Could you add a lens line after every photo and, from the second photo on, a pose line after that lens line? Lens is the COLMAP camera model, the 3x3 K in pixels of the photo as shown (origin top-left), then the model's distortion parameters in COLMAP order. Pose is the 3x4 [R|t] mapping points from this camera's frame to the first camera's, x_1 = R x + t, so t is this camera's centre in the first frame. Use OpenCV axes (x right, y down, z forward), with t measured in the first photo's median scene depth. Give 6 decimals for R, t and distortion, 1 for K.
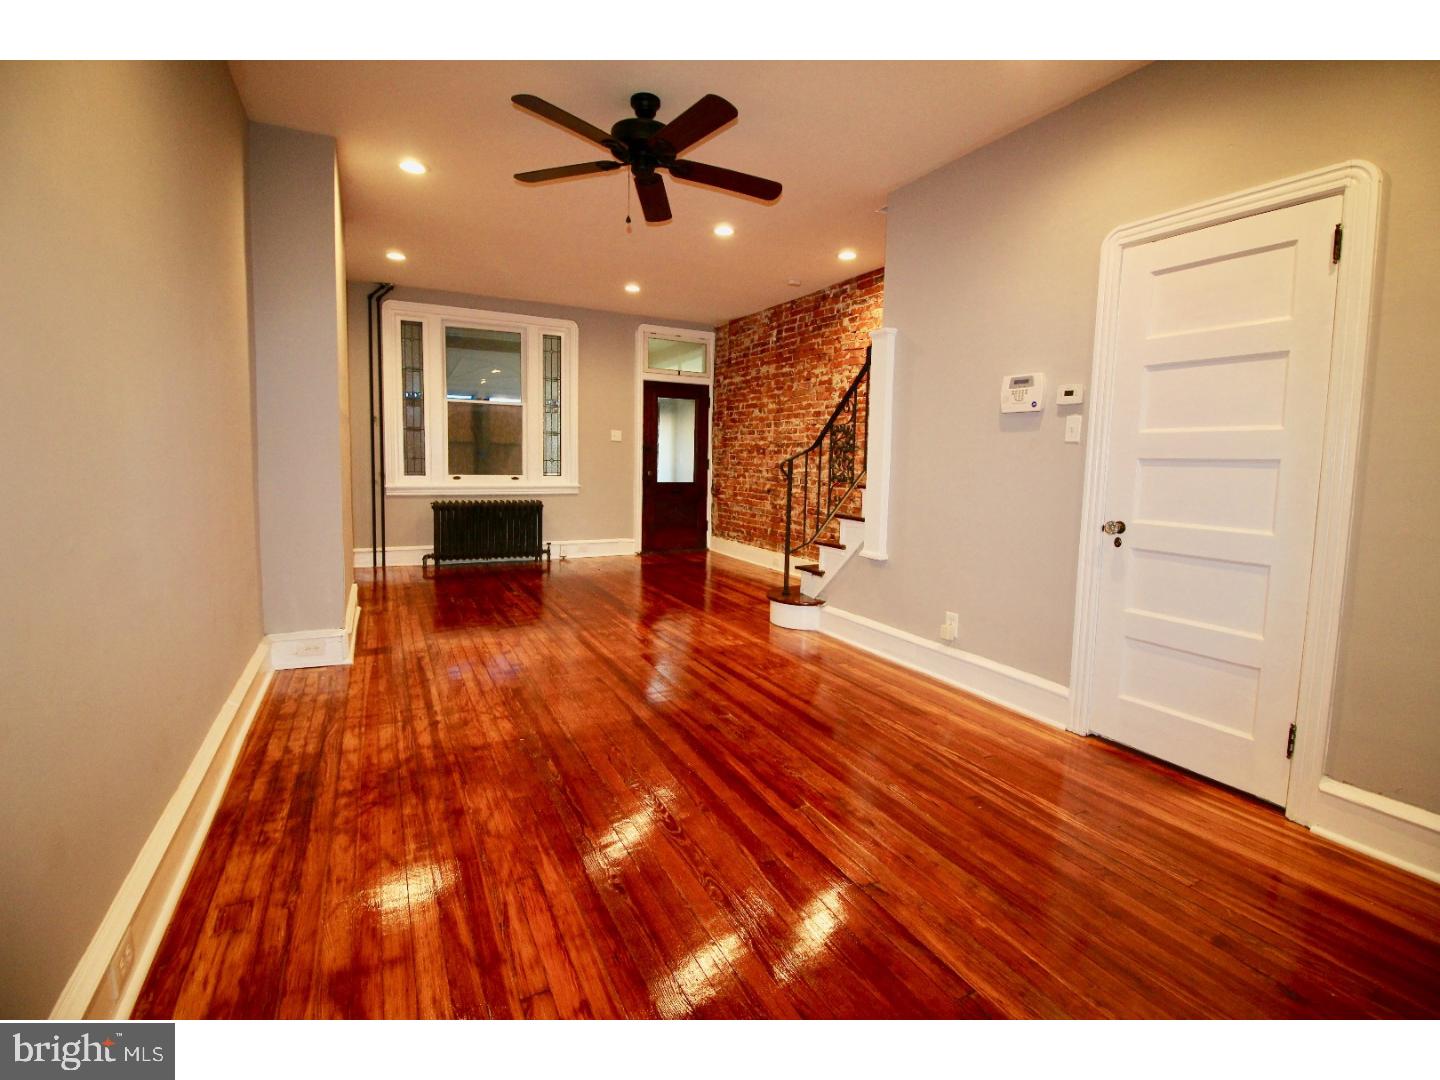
lens RADIAL K [[665.9, 0, 718.3], [0, 665.9, 516.3], [0, 0, 1]] dist [0.000750, -0.011852]
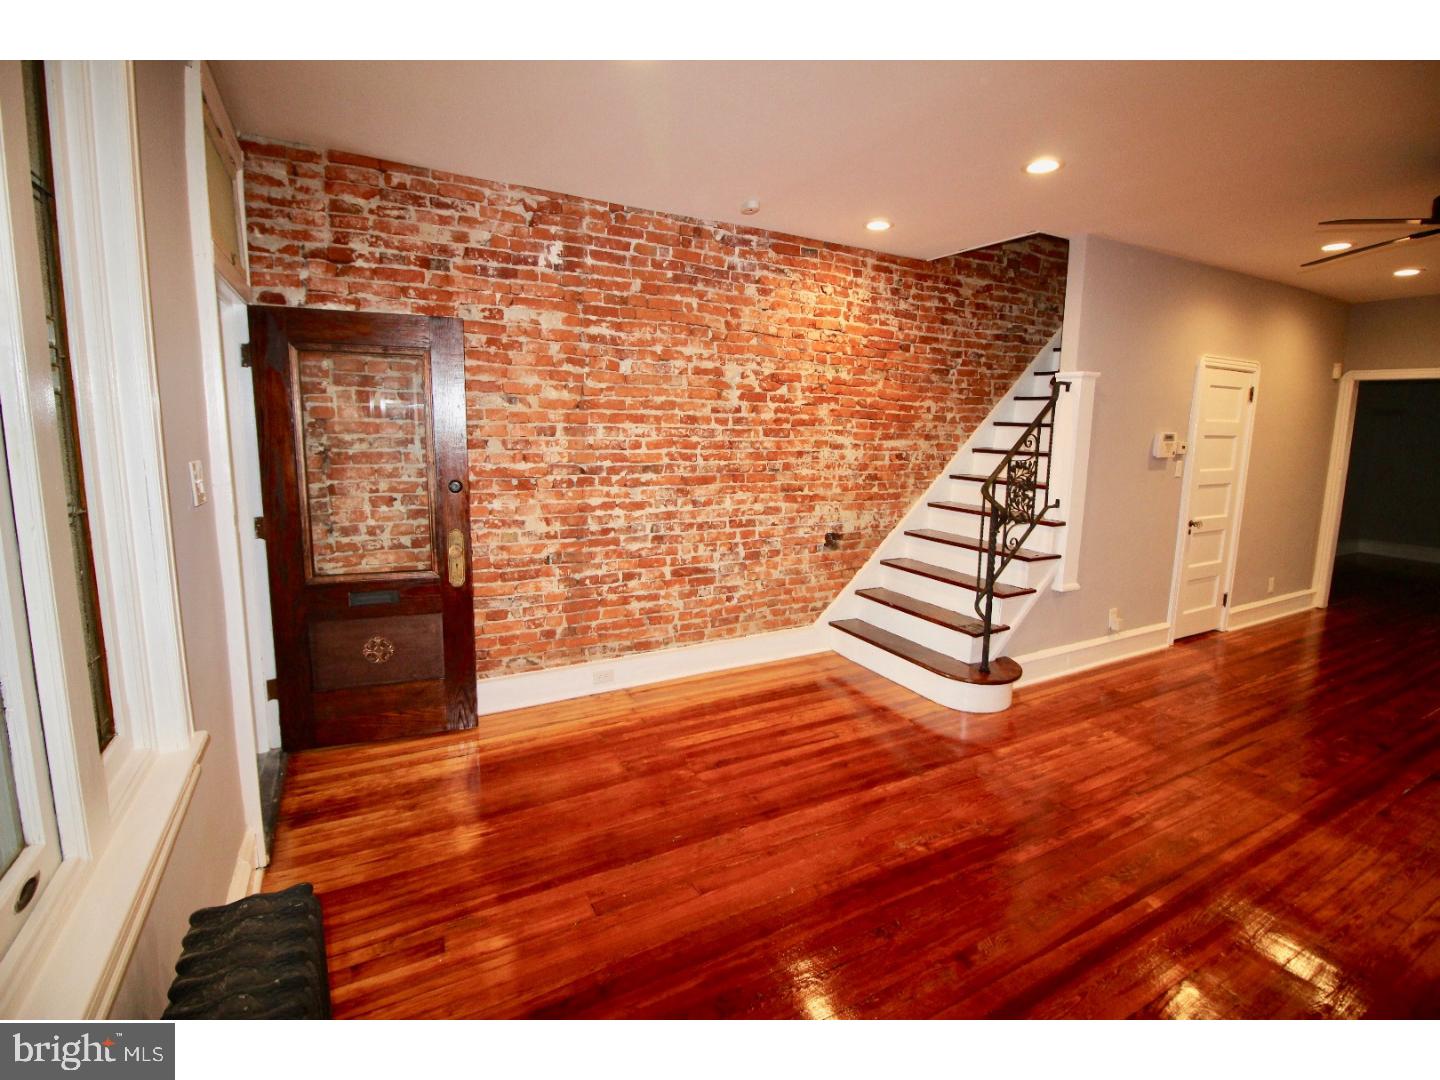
lens RADIAL K [[665.9, 0, 718.3], [0, 665.9, 516.3], [0, 0, 1]] dist [0.000750, -0.011852]
pose [[-0.023085, -0.164124, 0.986170, -0.443626], [0.067583, 0.983920, 0.165331, -0.150301], [-0.997447, 0.070465, -0.011622, 0.894268]]
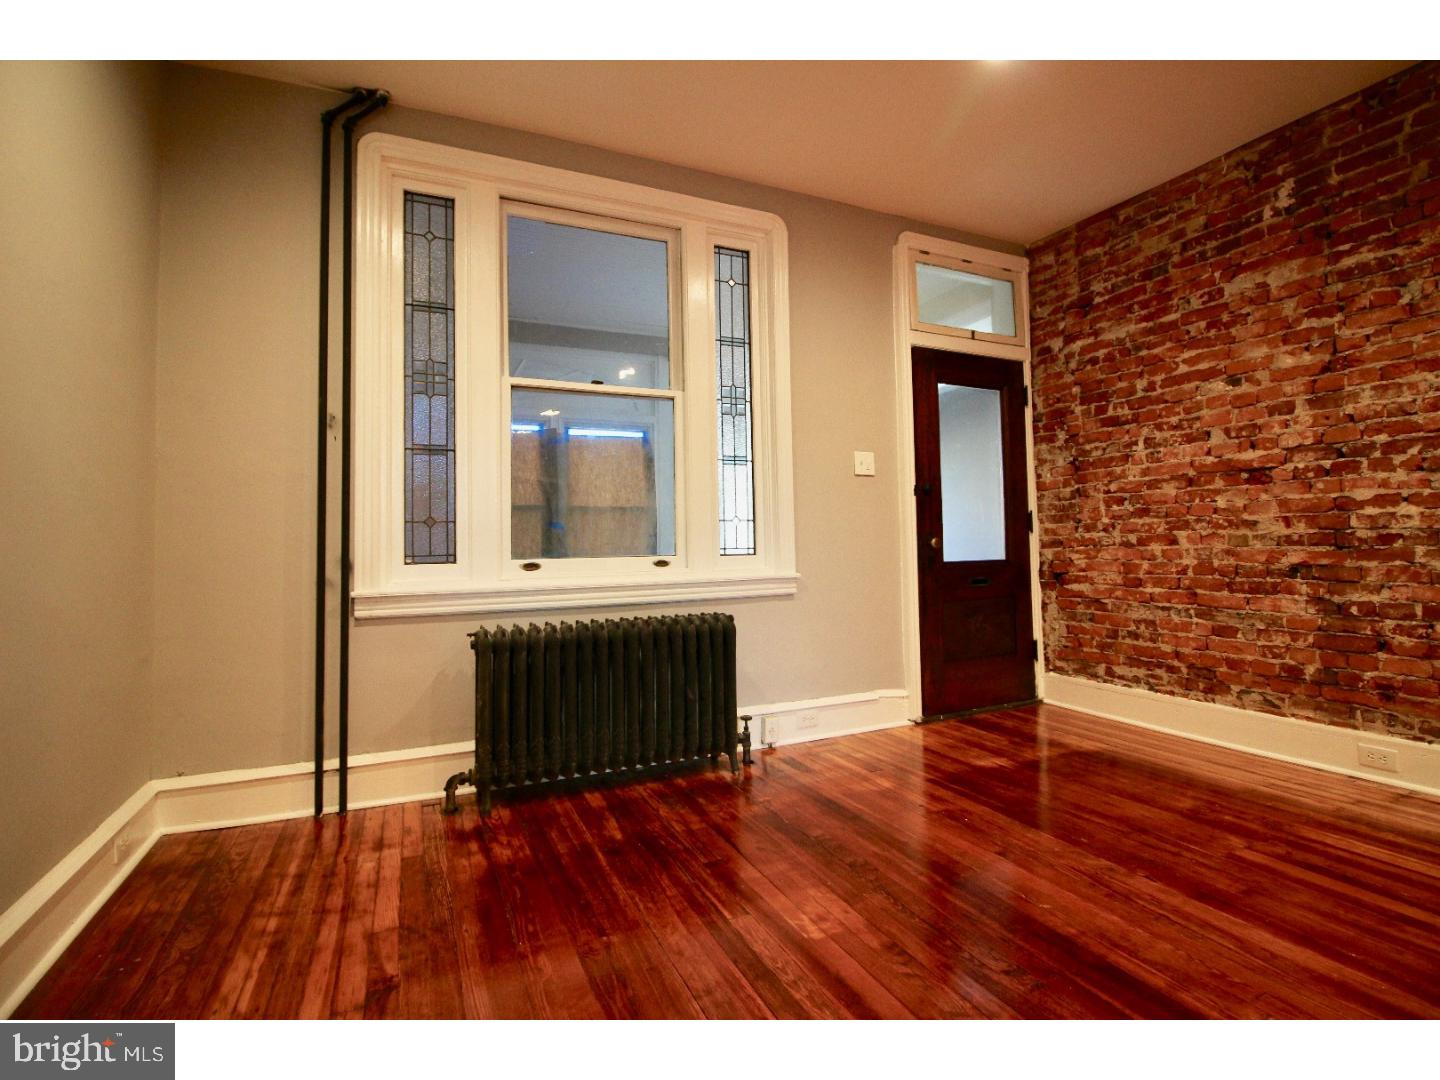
lens RADIAL K [[690.2, 0, 714.7], [0, 690.2, 516.6], [0, 0, 1]] dist [0.001515, -0.013559]
pose [[0.997866, -0.040750, -0.051010, -0.256537], [0.033774, 0.990828, -0.130842, -0.028403], [0.055874, 0.128840, 0.990090, 0.581298]]
